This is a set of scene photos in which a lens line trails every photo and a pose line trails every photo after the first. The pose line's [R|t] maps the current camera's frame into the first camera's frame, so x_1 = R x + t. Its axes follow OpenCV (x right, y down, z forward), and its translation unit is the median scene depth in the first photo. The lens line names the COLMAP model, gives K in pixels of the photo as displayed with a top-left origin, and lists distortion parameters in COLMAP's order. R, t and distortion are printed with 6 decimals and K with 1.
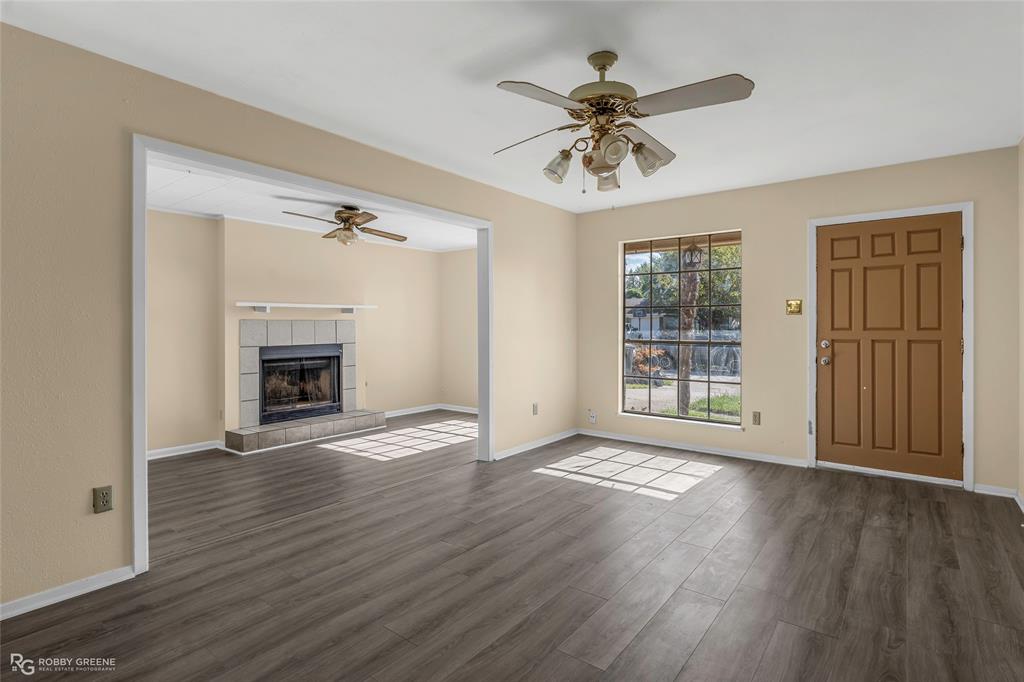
lens RADIAL K [[510.9, 0, 508.8], [0, 510.9, 333.9], [0, 0, 1]] dist [-0.001475, -0.000022]
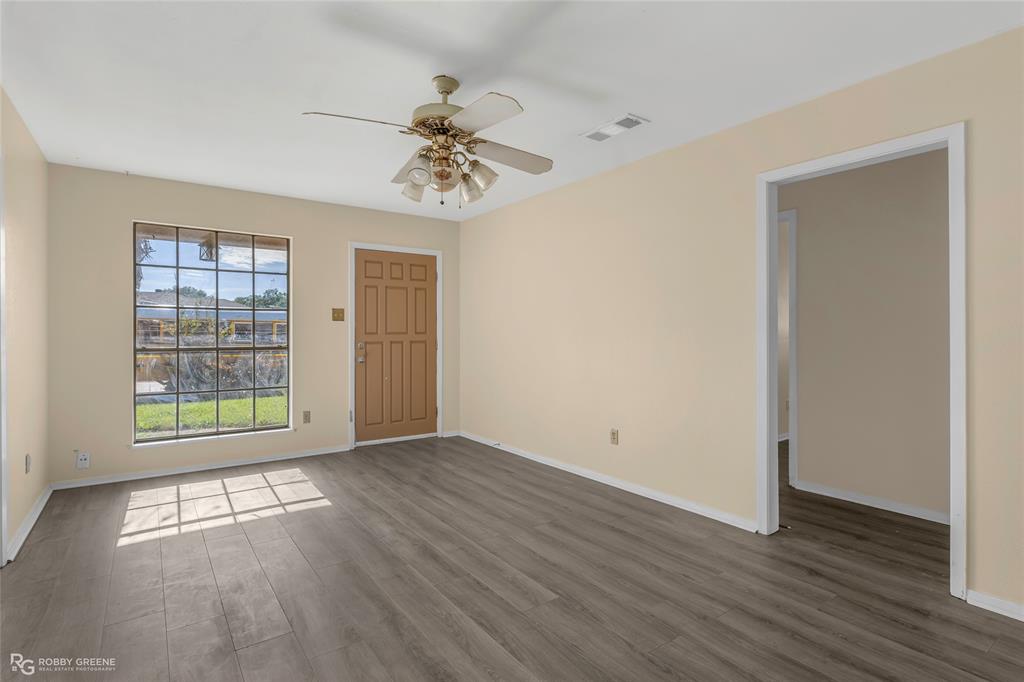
lens RADIAL K [[510.9, 0, 509.6], [0, 510.9, 335.3], [0, 0, 1]] dist [-0.001475, -0.000022]
pose [[0.279166, -0.005900, 0.960225, -0.477710], [0.013300, 0.999909, 0.002277, -0.002912], [-0.960151, 0.012135, 0.279219, 0.331894]]
